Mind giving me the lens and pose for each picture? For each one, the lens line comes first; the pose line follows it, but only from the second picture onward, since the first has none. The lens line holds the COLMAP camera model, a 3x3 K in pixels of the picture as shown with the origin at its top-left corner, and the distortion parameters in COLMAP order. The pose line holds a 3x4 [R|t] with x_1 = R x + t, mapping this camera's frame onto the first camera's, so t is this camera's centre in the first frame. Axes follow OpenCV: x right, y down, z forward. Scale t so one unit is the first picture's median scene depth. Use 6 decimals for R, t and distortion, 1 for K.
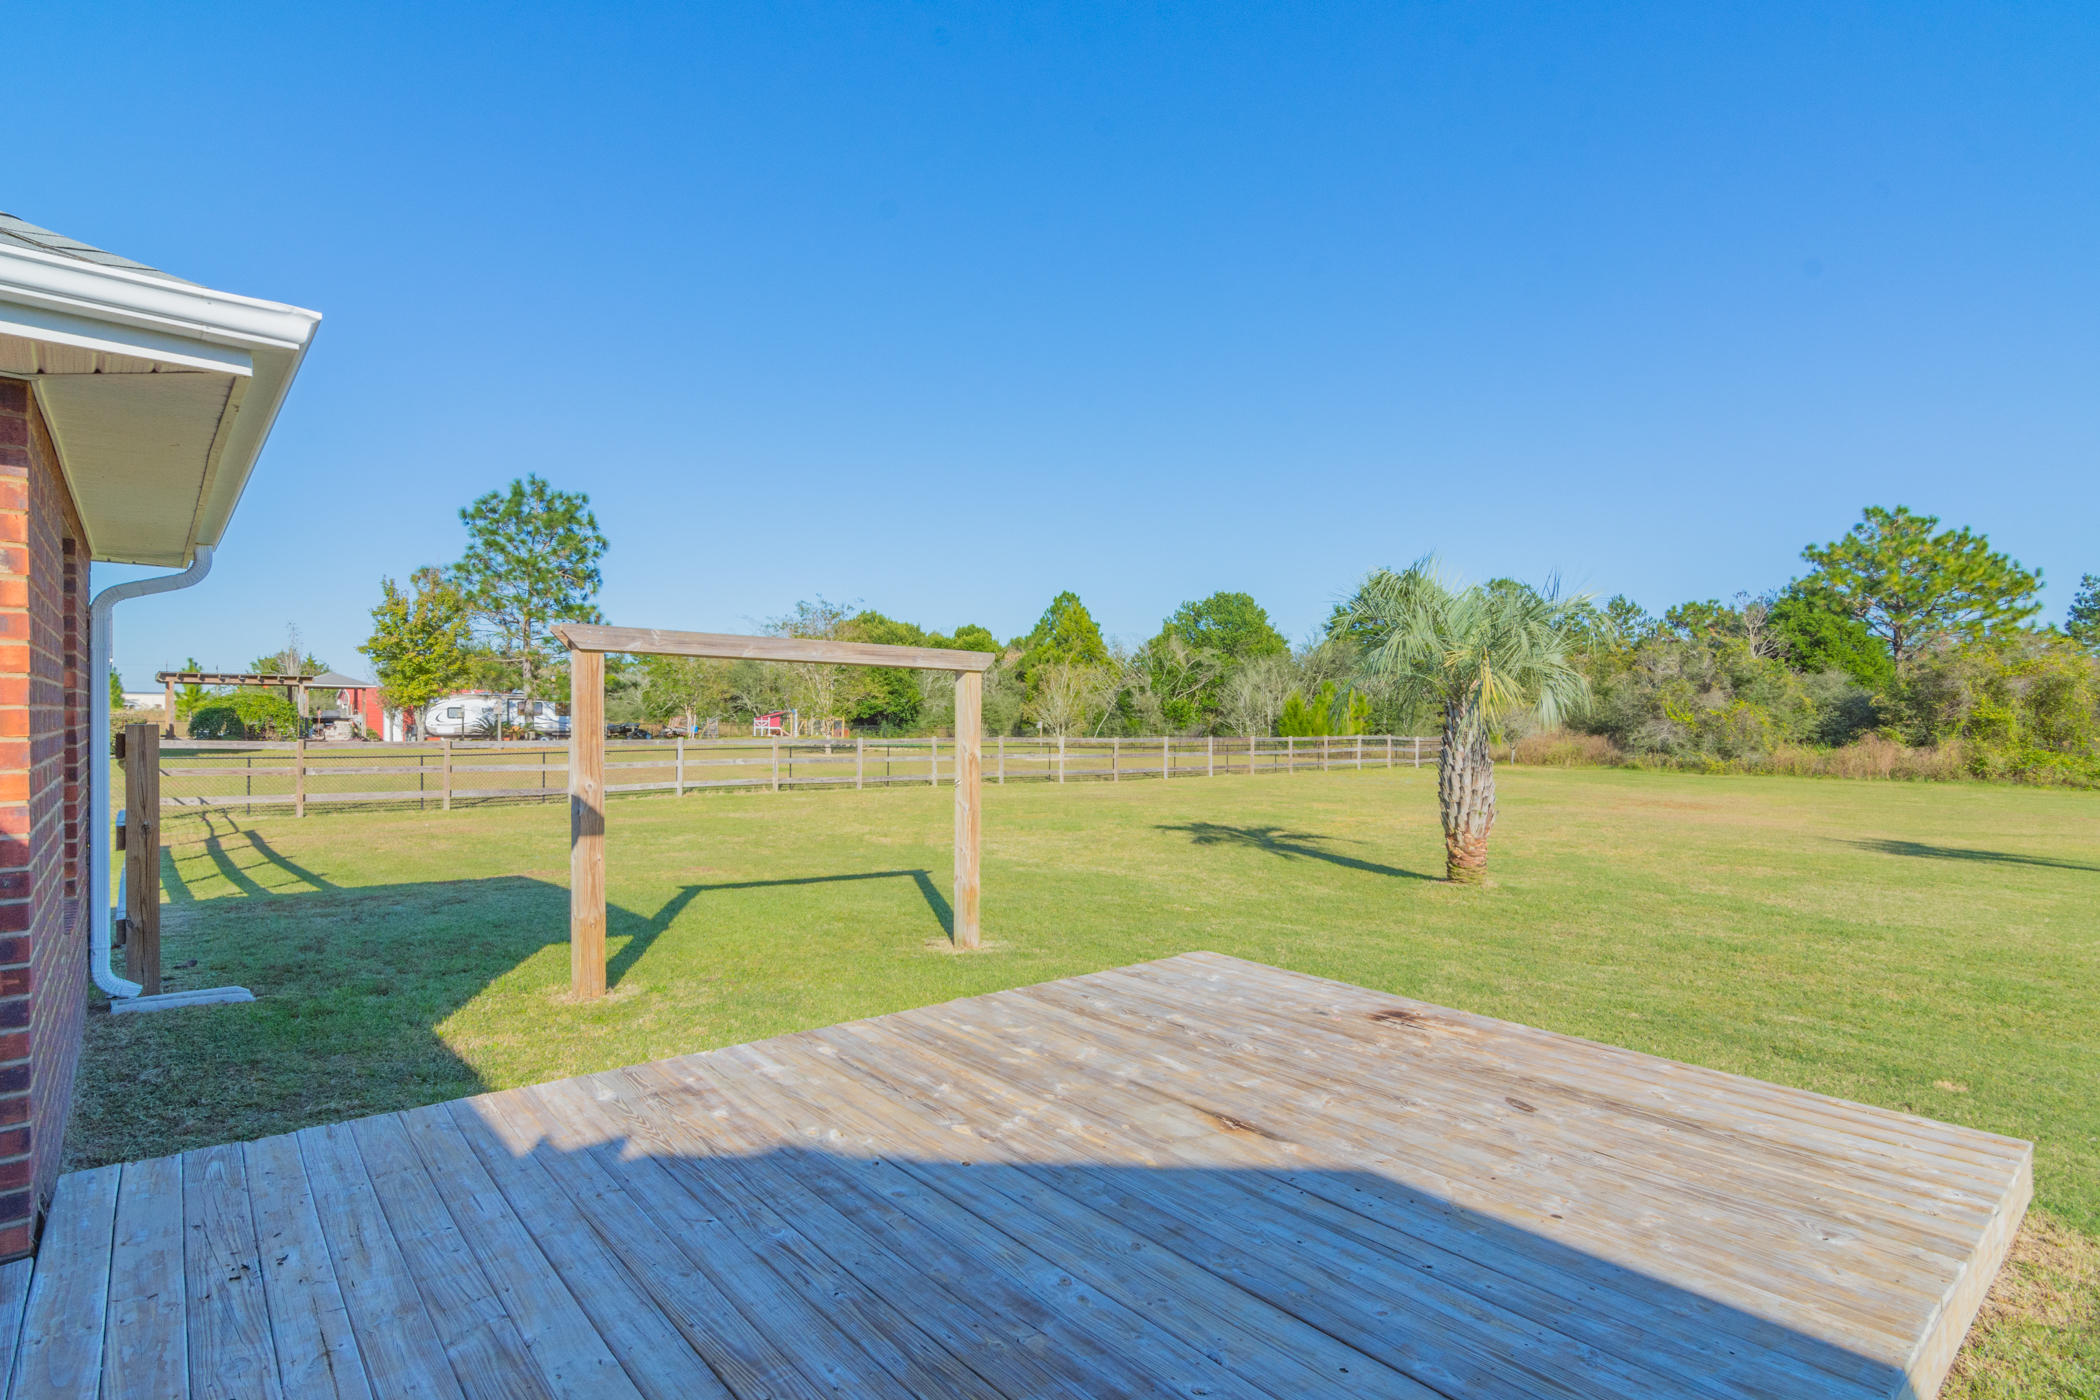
lens RADIAL K [[1030.4, 0, 1052.1], [0, 1030.4, 735.9], [0, 0, 1]] dist [-0.001630, 0.000136]
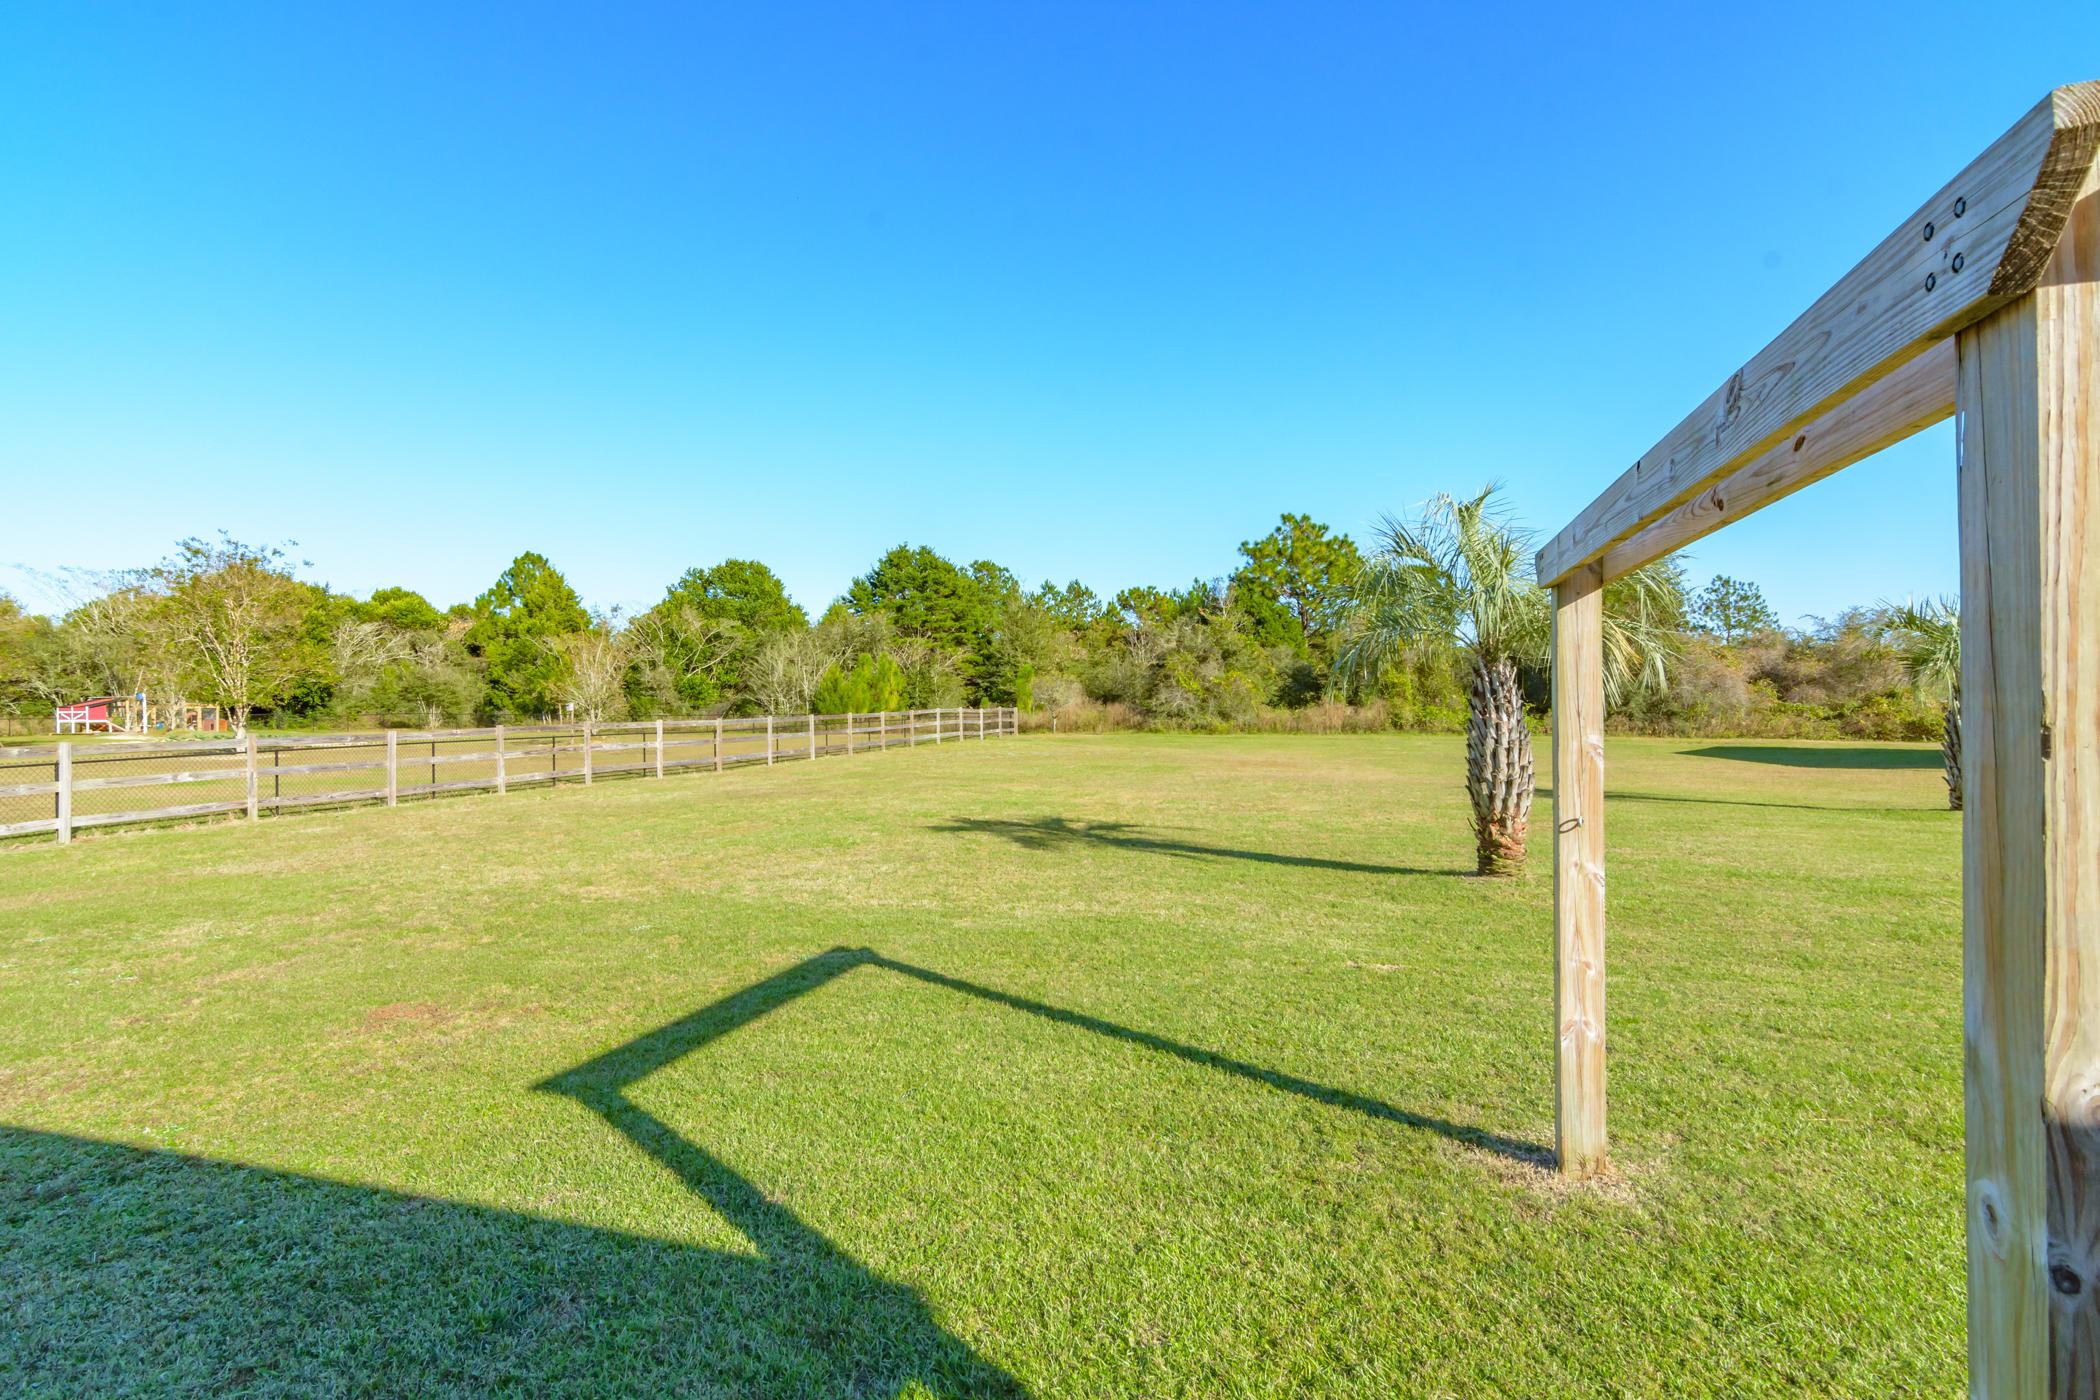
lens RADIAL K [[1007.3, 0, 1044.3], [0, 1007.3, 698.8], [0, 0, 1]] dist [-0.003277, 0.003481]
pose [[0.864907, -0.022268, 0.501437, -0.080416], [0.028312, 0.999589, -0.004444, -0.002480], [-0.501132, 0.018040, 0.865183, 0.109633]]
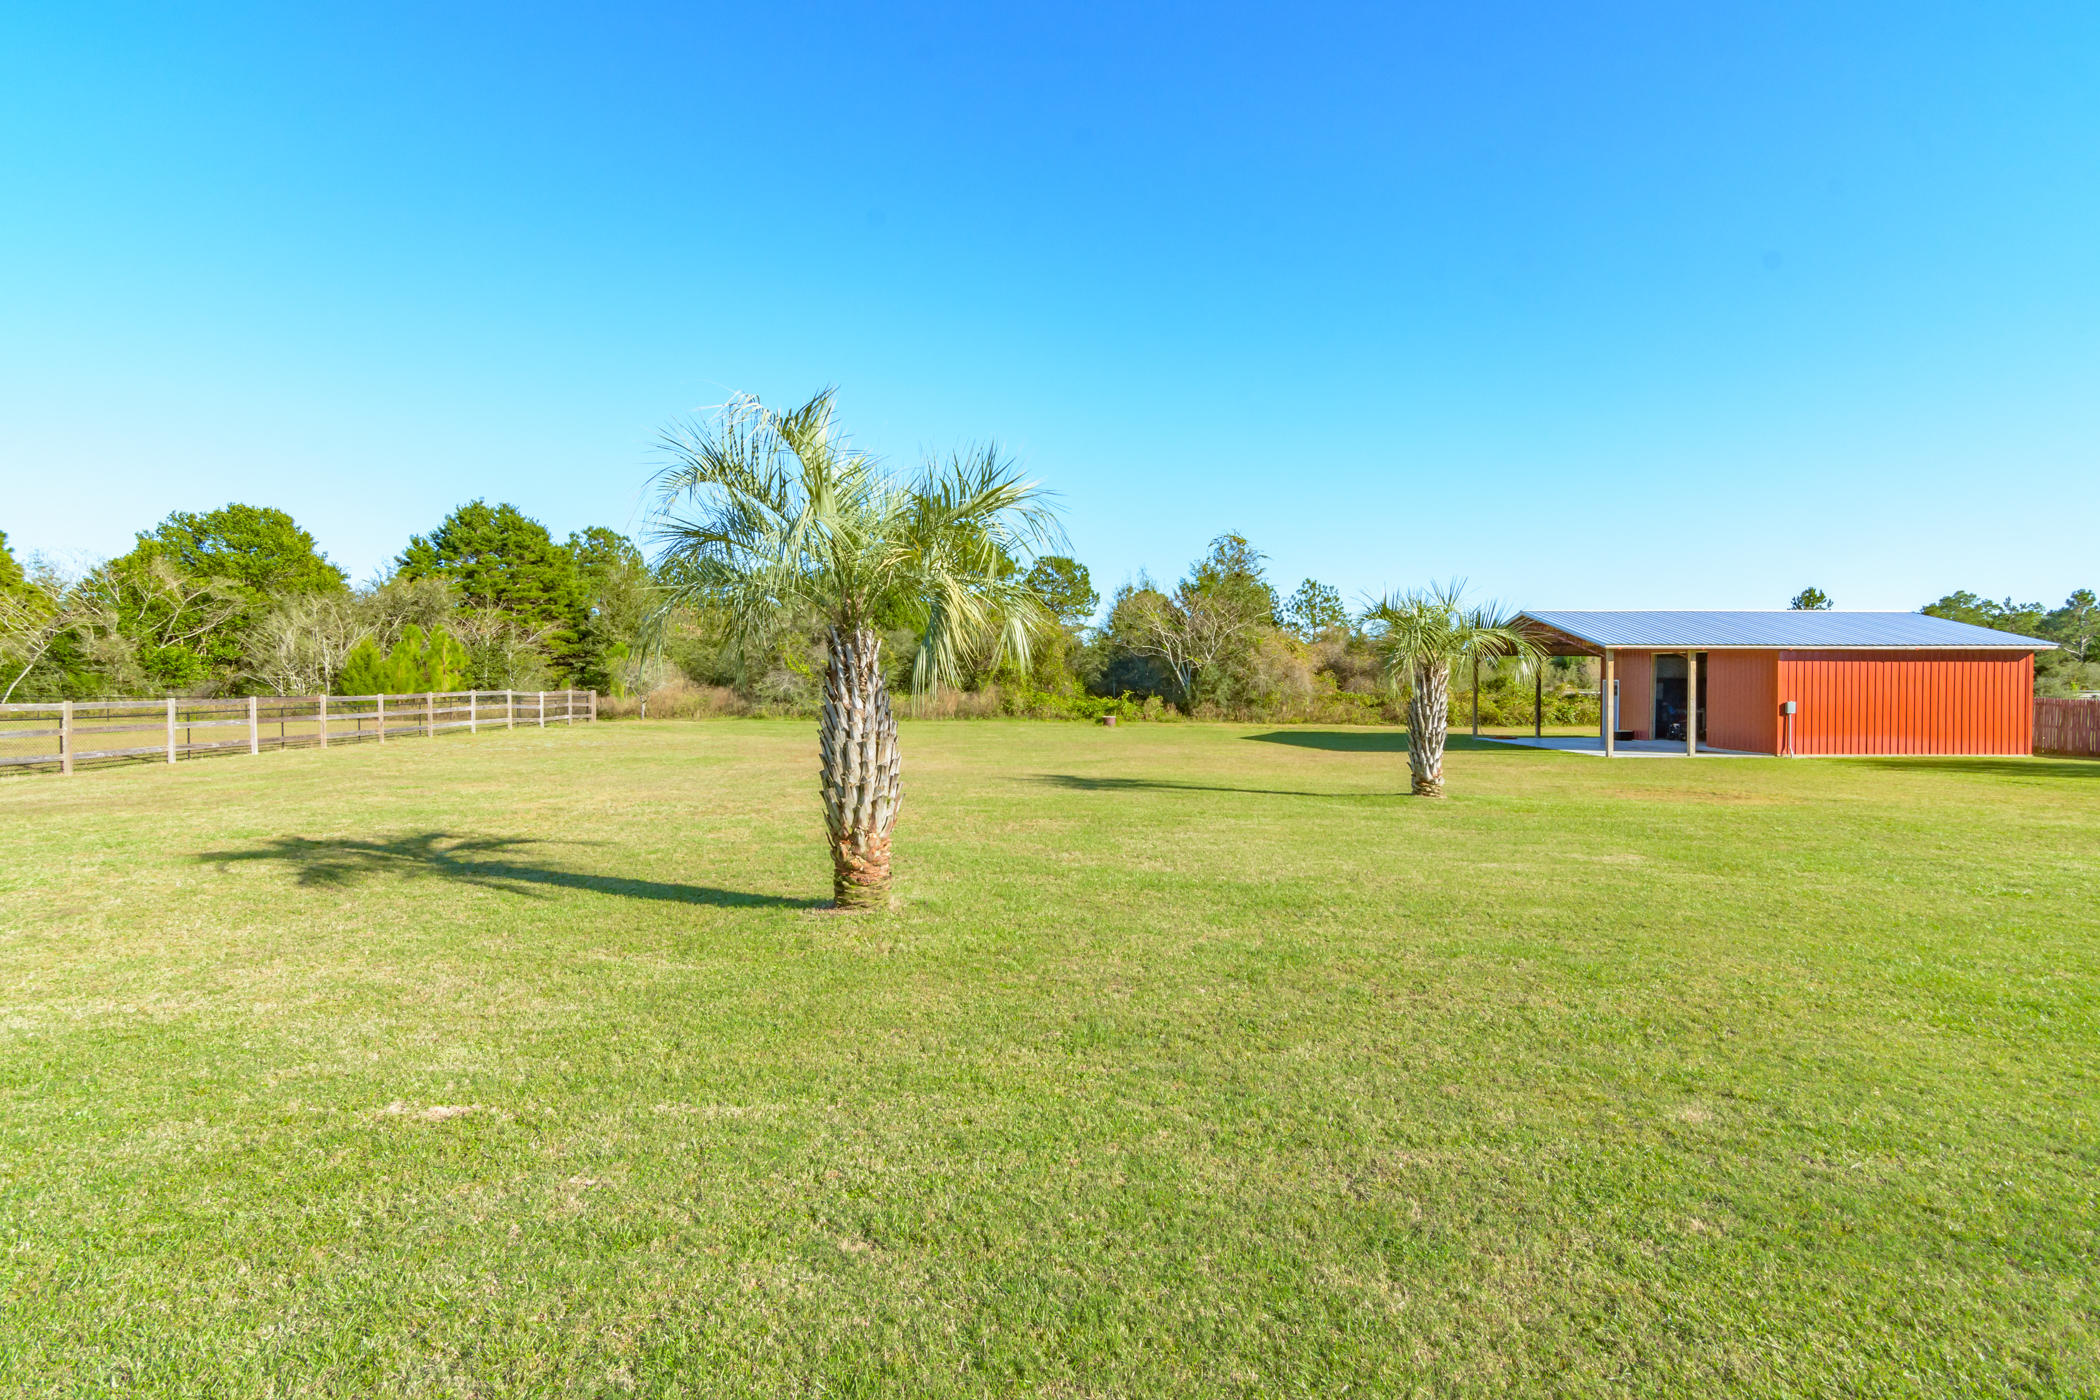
lens RADIAL K [[1007.3, 0, 1044.3], [0, 1007.3, 698.8], [0, 0, 1]] dist [-0.003277, 0.003481]
pose [[0.662038, -0.025015, 0.749052, -0.000941], [0.018184, 0.999685, 0.017314, 0.000051], [-0.749249, 0.002158, 0.662284, 0.113355]]
